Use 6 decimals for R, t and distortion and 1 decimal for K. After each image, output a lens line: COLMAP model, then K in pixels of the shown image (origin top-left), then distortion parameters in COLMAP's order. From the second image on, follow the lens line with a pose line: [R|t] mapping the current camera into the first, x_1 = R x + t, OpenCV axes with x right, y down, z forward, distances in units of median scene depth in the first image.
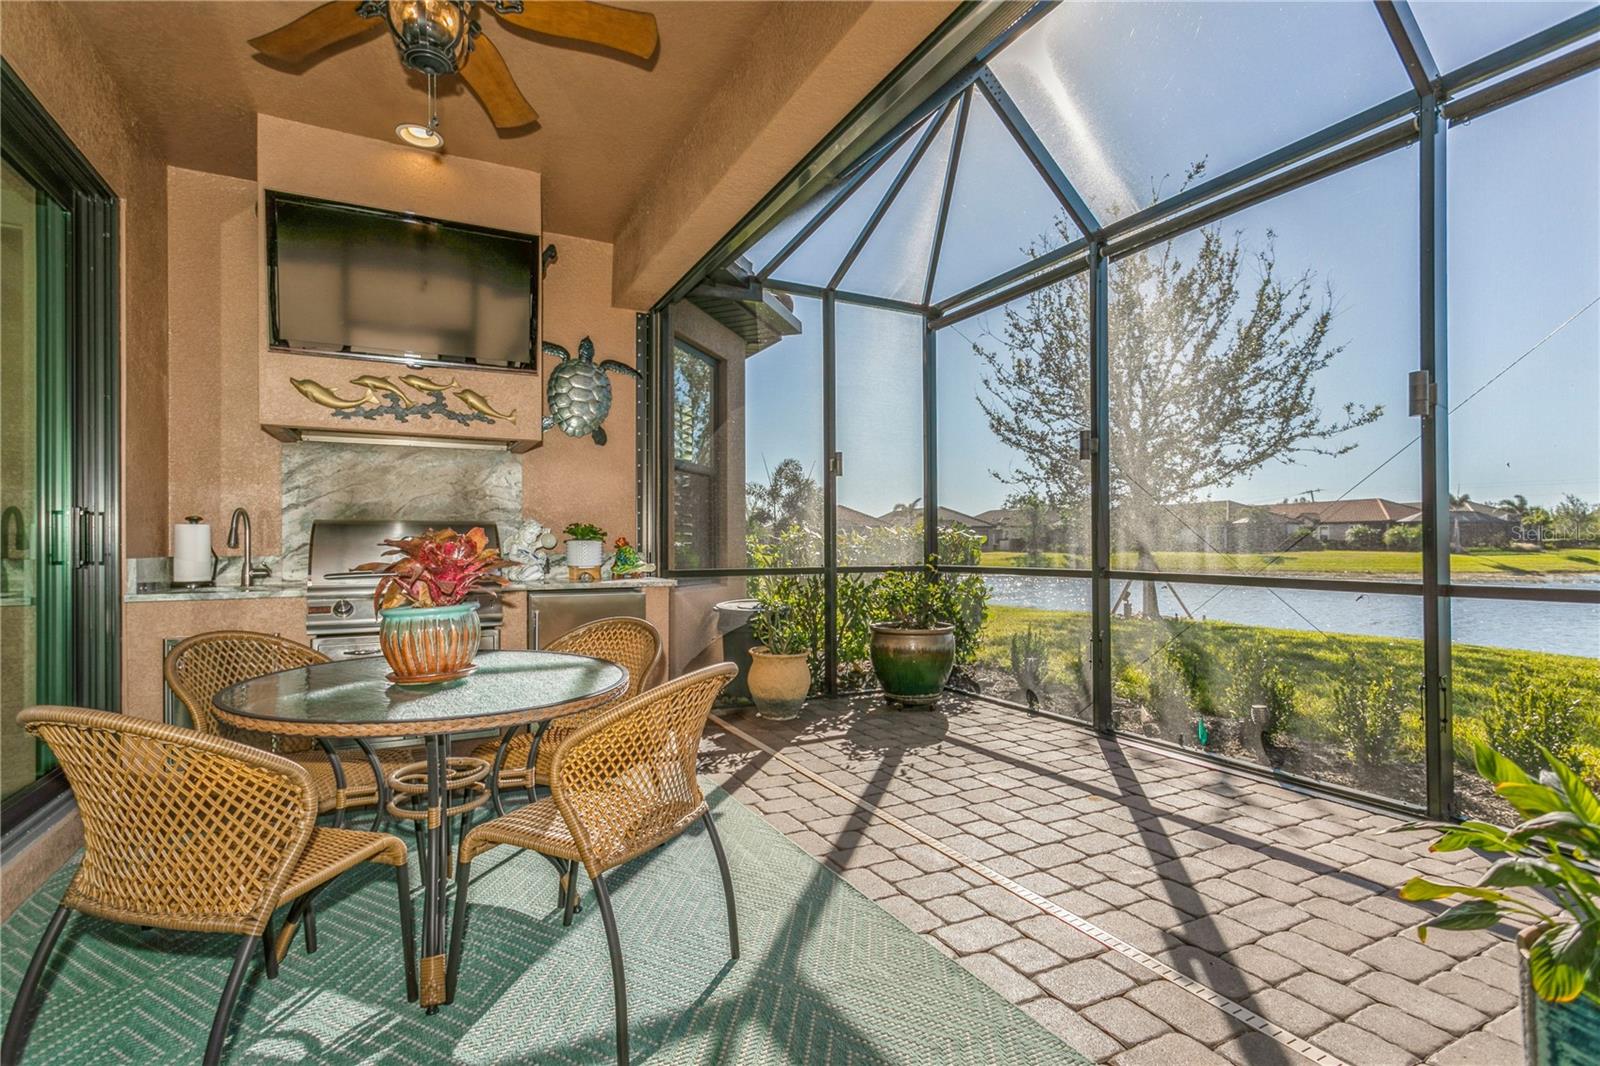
lens RADIAL K [[766.9, 0, 792.2], [0, 766.9, 534.7], [0, 0, 1]] dist [0.003021, -0.000232]
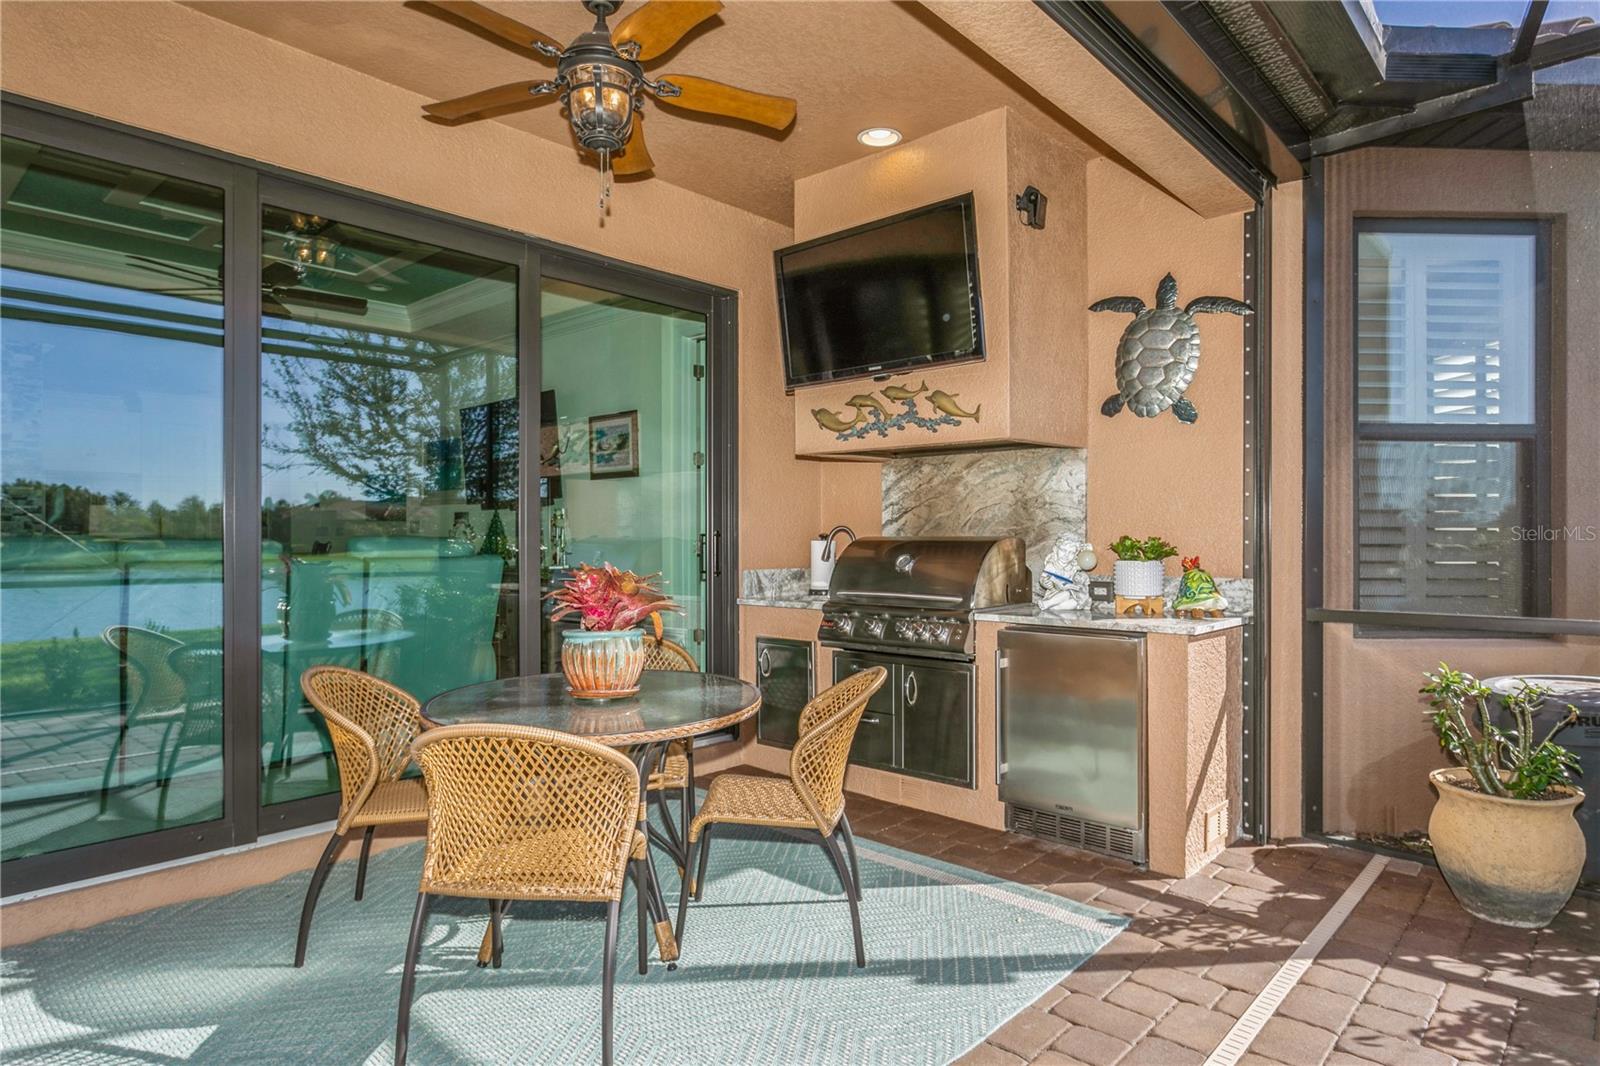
lens RADIAL K [[924.6, 0, 797.4], [0, 924.6, 535.1], [0, 0, 1]] dist [-0.001529, 0.000319]
pose [[0.347669, 0.002207, -0.937615, 0.477323], [0.010144, 0.999930, 0.006115, -0.027291], [0.937563, -0.011637, 0.347622, 0.429413]]
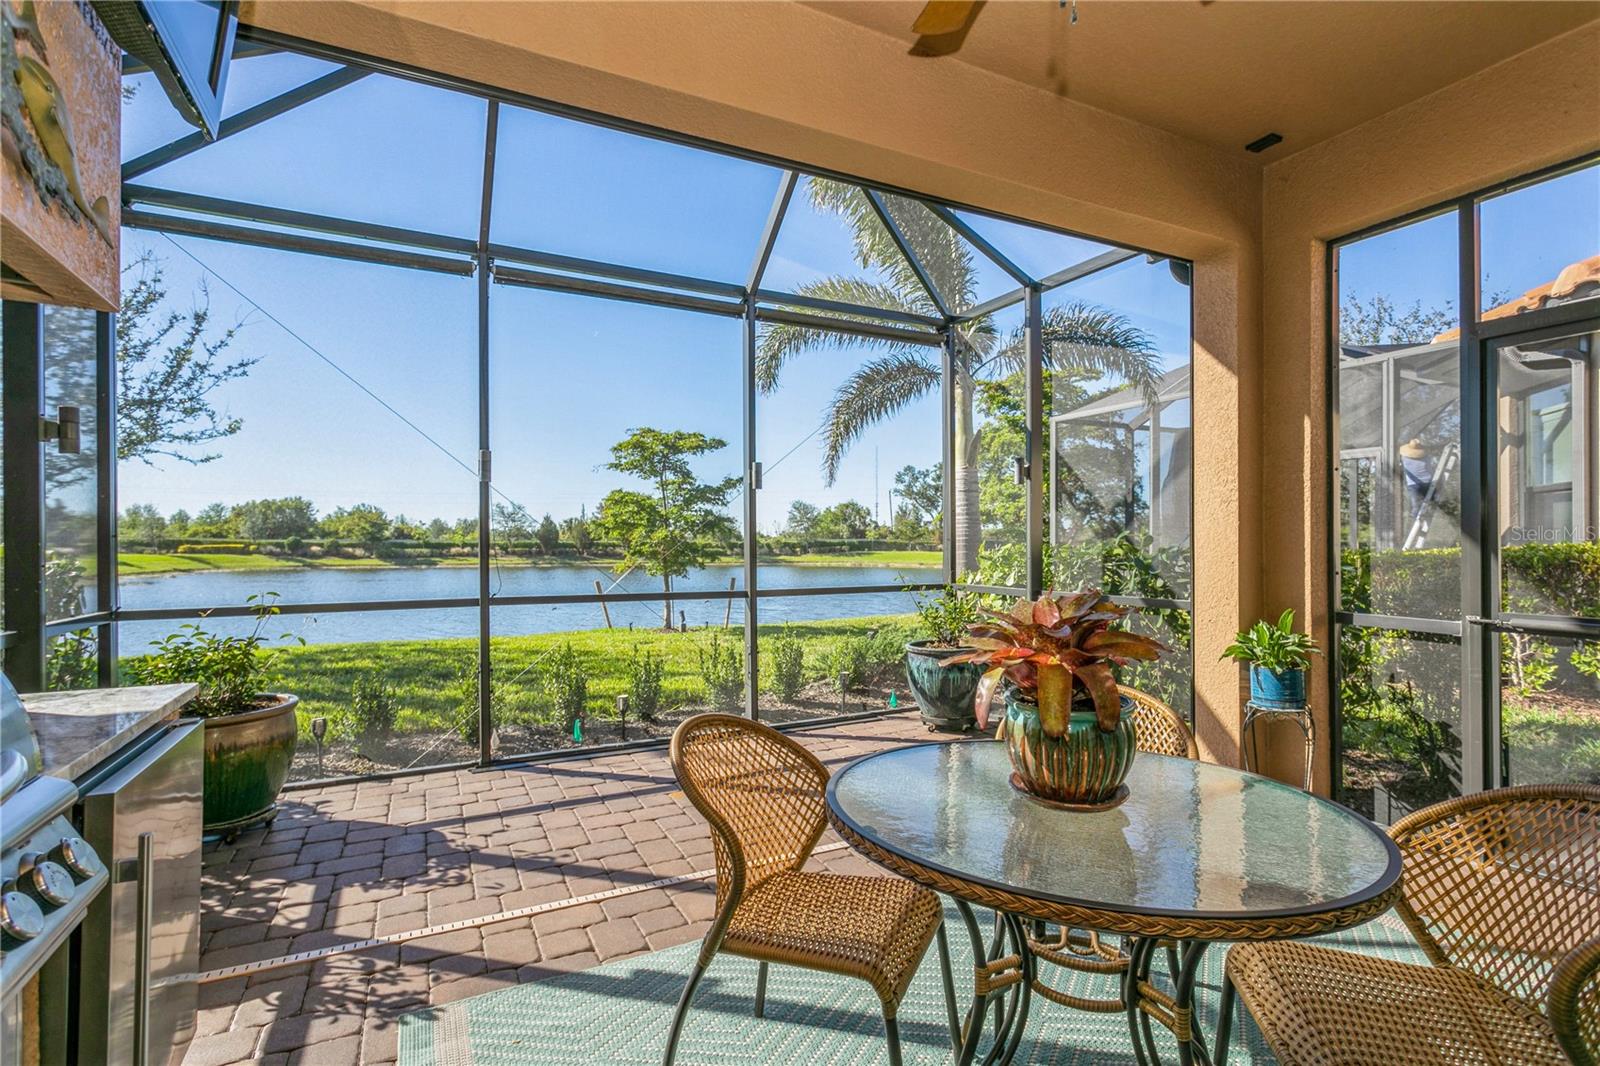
lens RADIAL K [[766.9, 0, 798.5], [0, 766.9, 539.6], [0, 0, 1]] dist [0.003021, -0.000232]
pose [[0.017380, 0.005702, 0.999833, -0.621705], [-0.008092, 0.999952, -0.005562, -0.026126], [-0.999816, -0.007994, 0.017425, 0.661645]]
